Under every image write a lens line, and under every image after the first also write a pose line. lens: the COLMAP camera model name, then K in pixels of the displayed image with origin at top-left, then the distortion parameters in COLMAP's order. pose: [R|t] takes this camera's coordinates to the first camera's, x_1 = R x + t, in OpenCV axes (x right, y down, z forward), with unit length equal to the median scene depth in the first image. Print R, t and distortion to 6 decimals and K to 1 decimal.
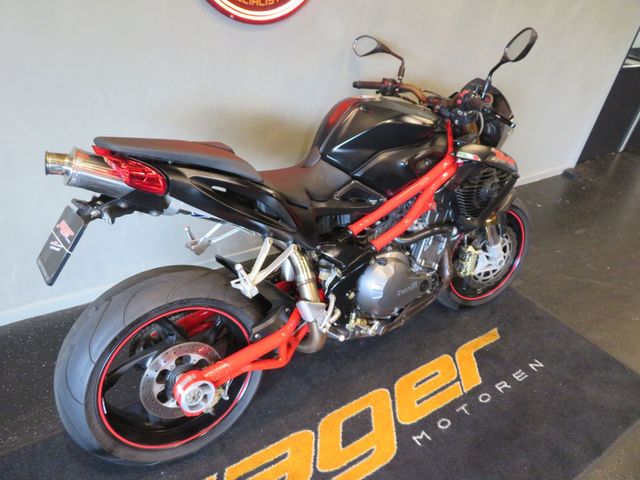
lens RADIAL K [[464.5, 0, 329.3], [0, 464.5, 240.5], [0, 0, 1]] dist [-0.005840, 0.000496]
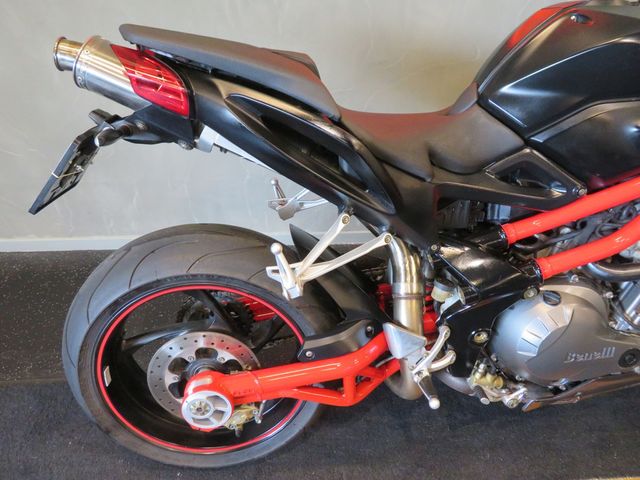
lens RADIAL K [[469.3, 0, 320.0], [0, 469.3, 240.0], [0, 0, 1]] dist [-0.000956, -0.005080]
pose [[0.863806, 0.228364, -0.449098, 0.114201], [-0.204181, 0.973570, 0.102329, -0.025700], [0.460596, 0.003305, 0.887604, 0.362390]]
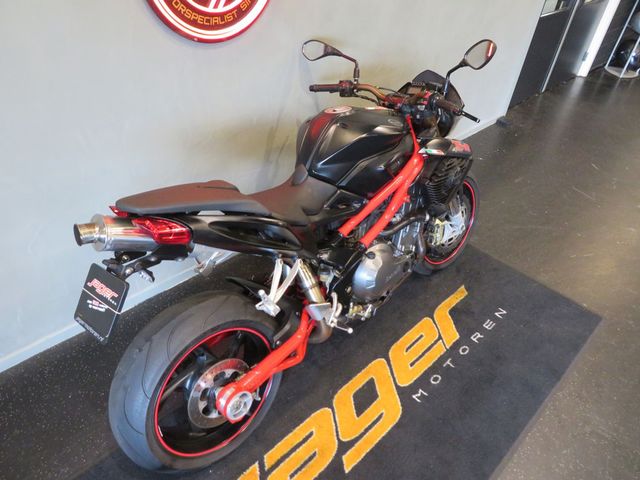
lens RADIAL K [[464.5, 0, 329.3], [0, 464.5, 240.5], [0, 0, 1]] dist [-0.005840, 0.000496]
pose [[0.981759, -0.147783, 0.119625, -0.118572], [0.133327, 0.983660, 0.120986, -0.144661], [-0.135550, -0.102829, 0.985420, -0.097653]]
